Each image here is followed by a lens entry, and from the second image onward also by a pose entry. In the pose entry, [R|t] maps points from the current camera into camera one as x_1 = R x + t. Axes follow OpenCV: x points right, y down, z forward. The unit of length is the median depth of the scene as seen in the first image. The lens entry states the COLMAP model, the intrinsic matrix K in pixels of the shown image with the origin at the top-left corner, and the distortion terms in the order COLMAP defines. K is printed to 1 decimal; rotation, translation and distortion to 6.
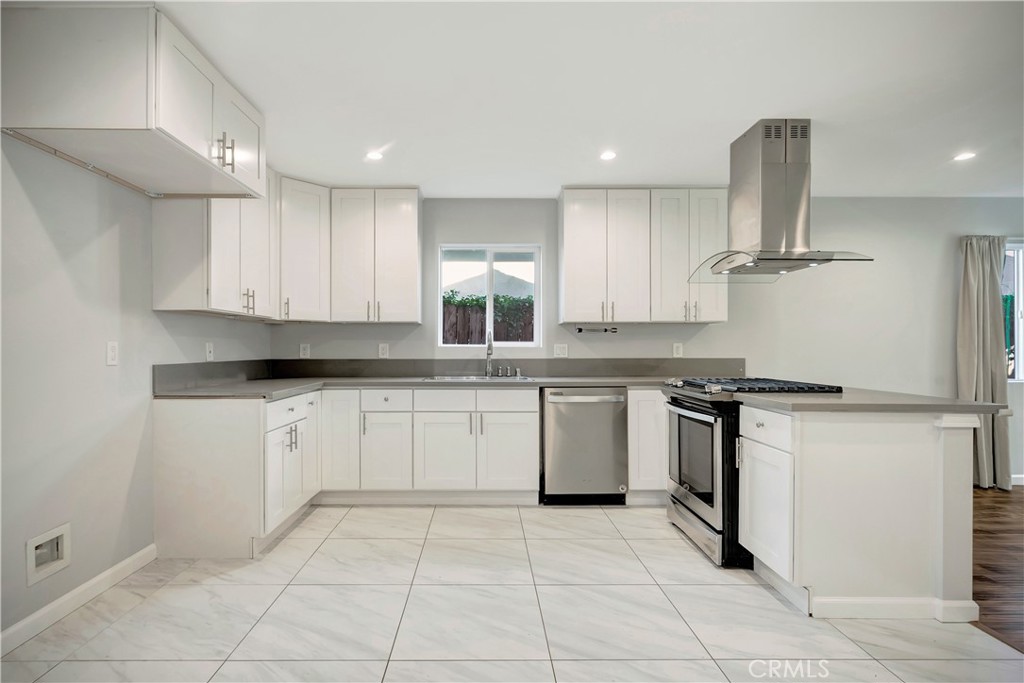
lens RADIAL K [[518.5, 0, 482.7], [0, 518.5, 347.1], [0, 0, 1]] dist [0.000073, -0.000192]
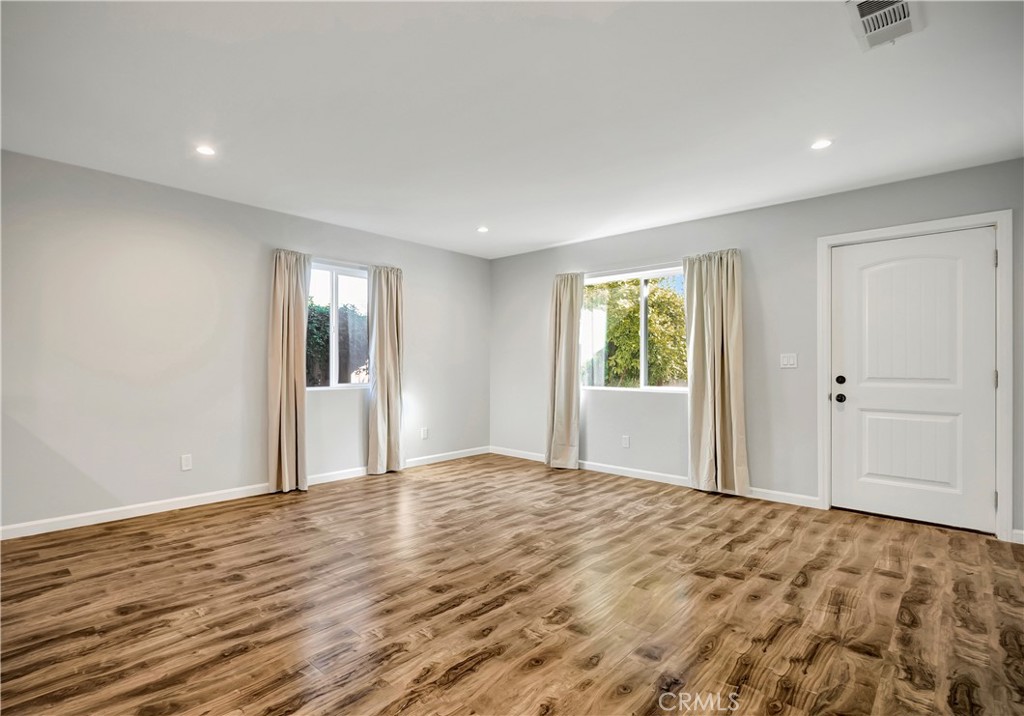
lens RADIAL K [[505.2, 0, 508.5], [0, 505.2, 370.7], [0, 0, 1]] dist [-0.004670, 0.001004]
pose [[0.675845, -0.004599, 0.737029, 0.521704], [-0.007225, 0.999891, 0.012864, 0.010668], [-0.737008, -0.014019, 0.675739, -0.015249]]
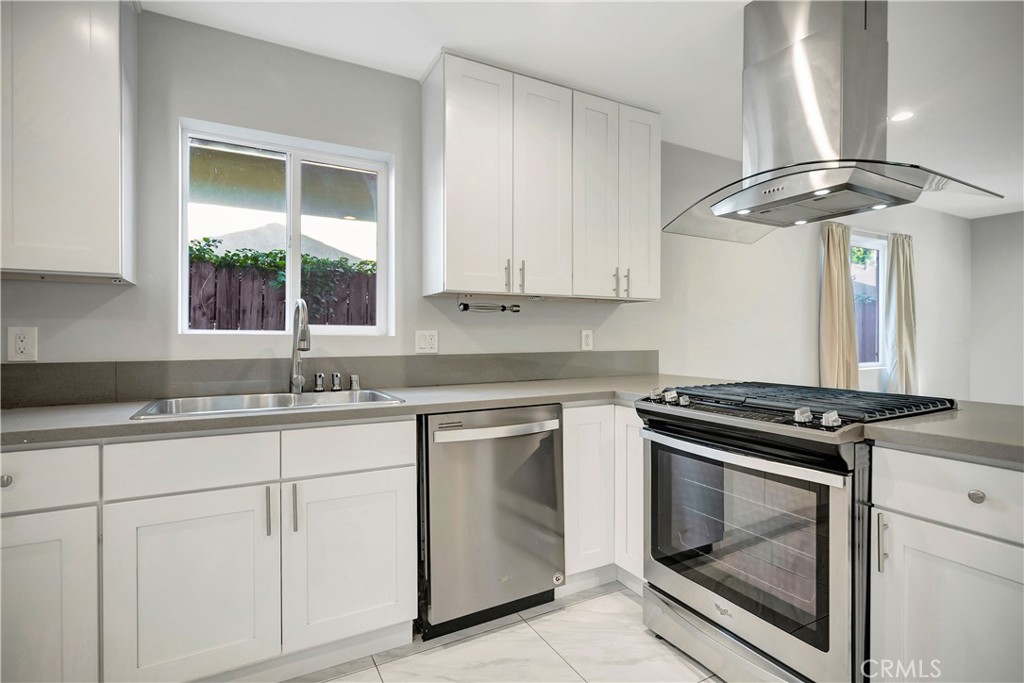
lens RADIAL K [[505.8, 0, 514.0], [0, 505.8, 338.9], [0, 0, 1]] dist [-0.004464, -0.000196]
pose [[0.877115, -0.001426, 0.480278, -0.040162], [-0.001436, 0.999983, 0.005592, 0.000570], [-0.480278, -0.005595, 0.877098, 0.469986]]
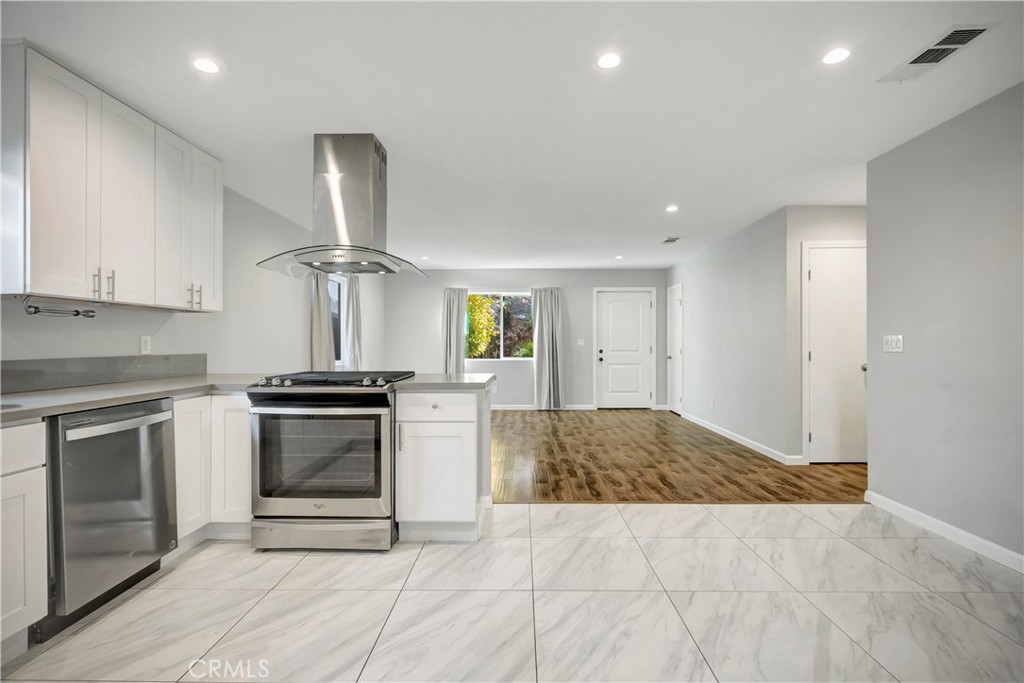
lens RADIAL K [[472.7, 0, 512.0], [0, 472.7, 341.5], [0, 0, 1]] dist [0.015084, -0.000155]
pose [[0.022335, 0.005060, 0.999738, -0.321338], [0.000066, 0.999987, -0.005062, 0.004519], [-0.999751, 0.000179, 0.022334, 0.472371]]
